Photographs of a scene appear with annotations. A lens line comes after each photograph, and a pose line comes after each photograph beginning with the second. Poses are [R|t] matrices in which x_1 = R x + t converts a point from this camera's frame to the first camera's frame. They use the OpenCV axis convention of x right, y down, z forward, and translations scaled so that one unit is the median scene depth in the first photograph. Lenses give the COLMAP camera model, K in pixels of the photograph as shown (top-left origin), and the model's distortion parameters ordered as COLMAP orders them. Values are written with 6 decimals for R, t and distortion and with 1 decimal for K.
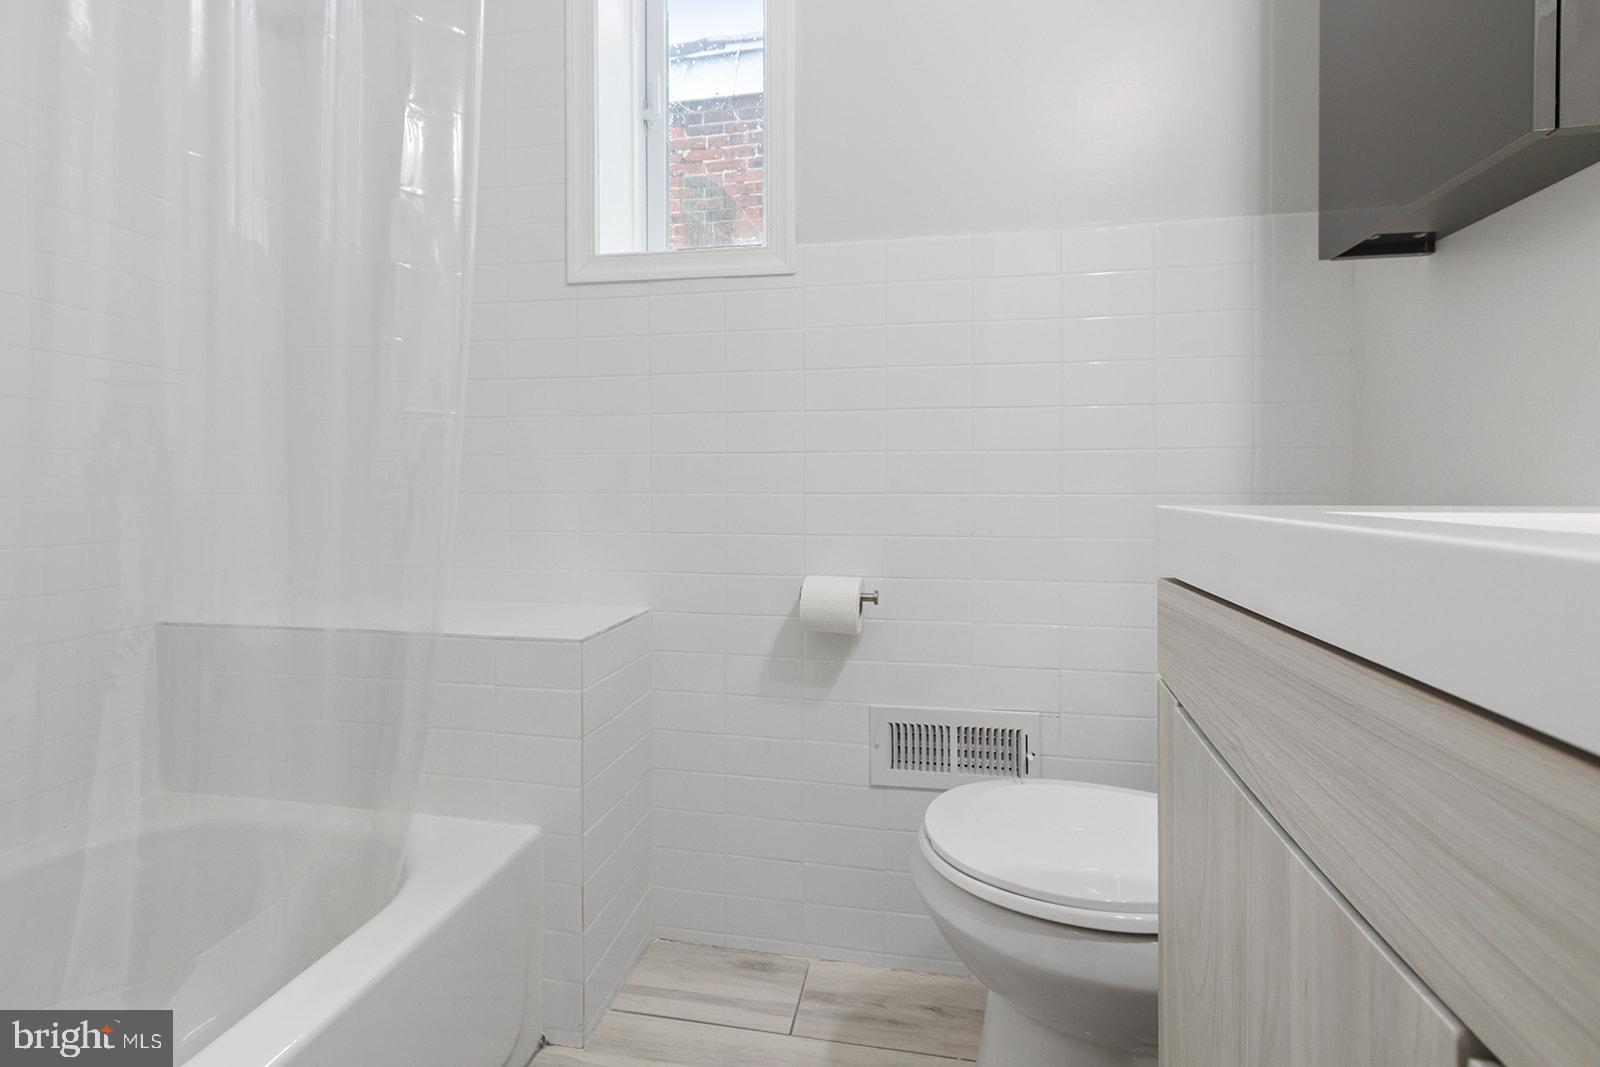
lens RADIAL K [[753.3, 0, 798.0], [0, 753.3, 531.0], [0, 0, 1]] dist [0.001908, 0.000107]
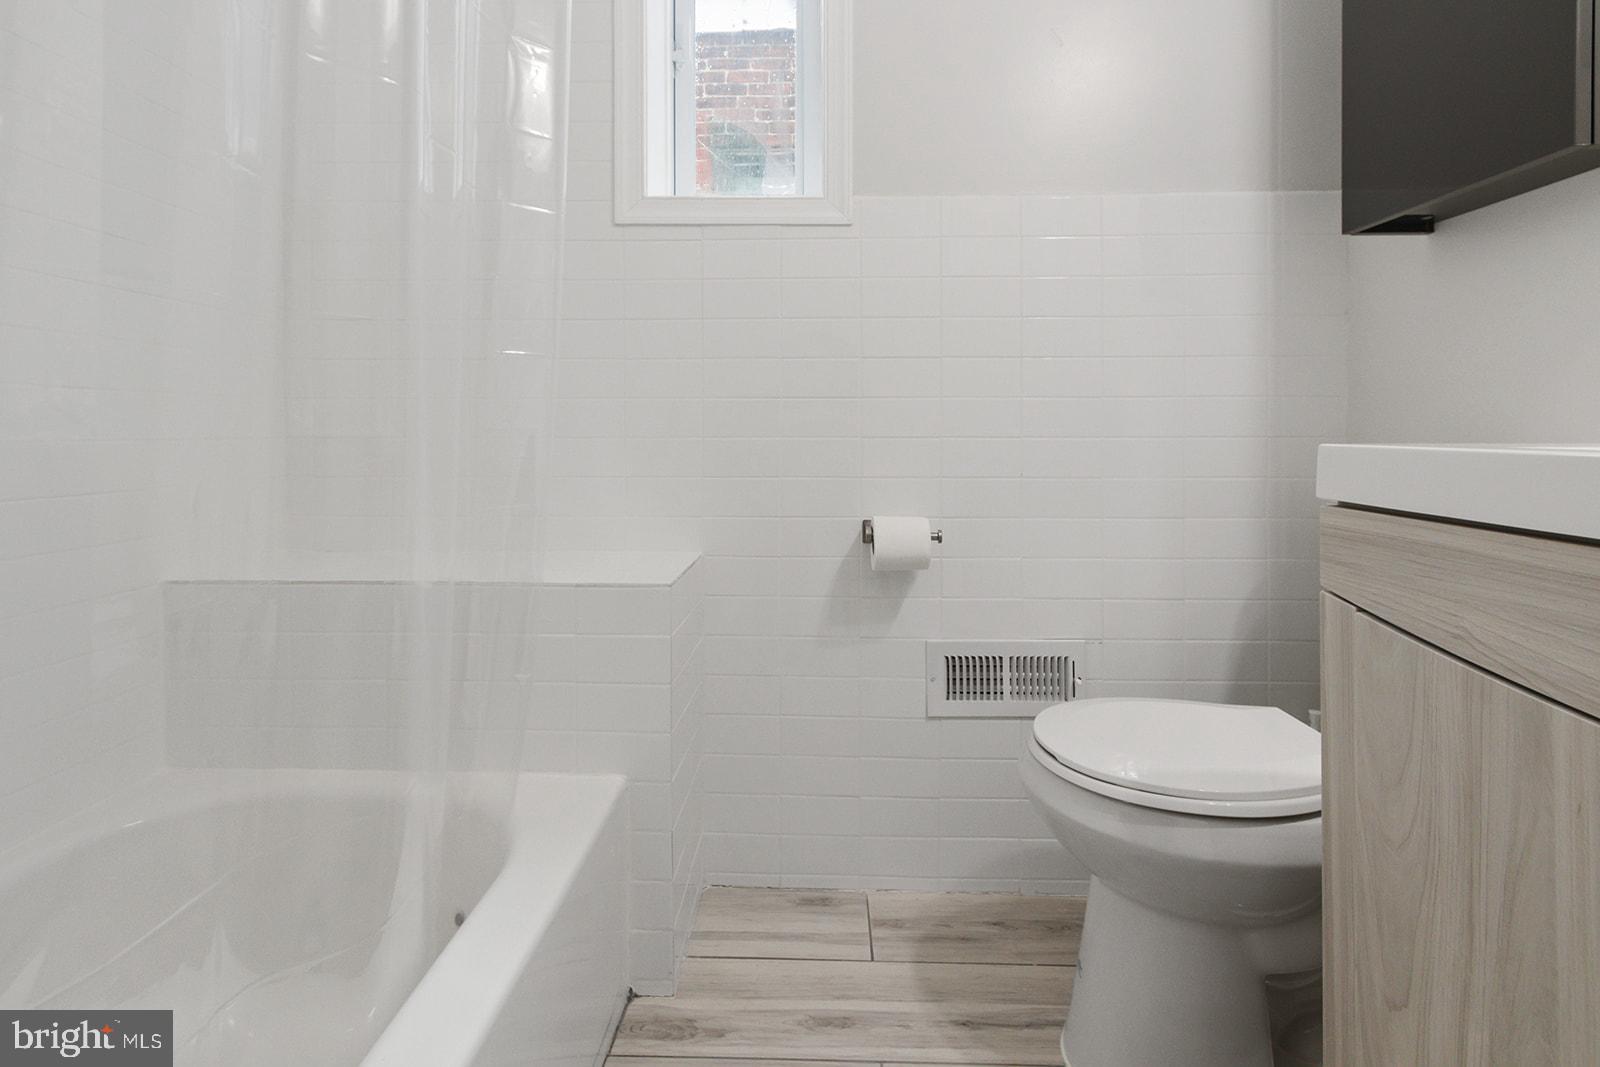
lens RADIAL K [[753.3, 0, 860.5], [0, 753.3, 472.9], [0, 0, 1]] dist [0.001908, 0.000107]
pose [[0.987969, -0.009170, 0.154379, -0.161625], [0.009923, 0.999942, -0.004112, 0.002818], [-0.154332, 0.005594, 0.988003, -0.019930]]
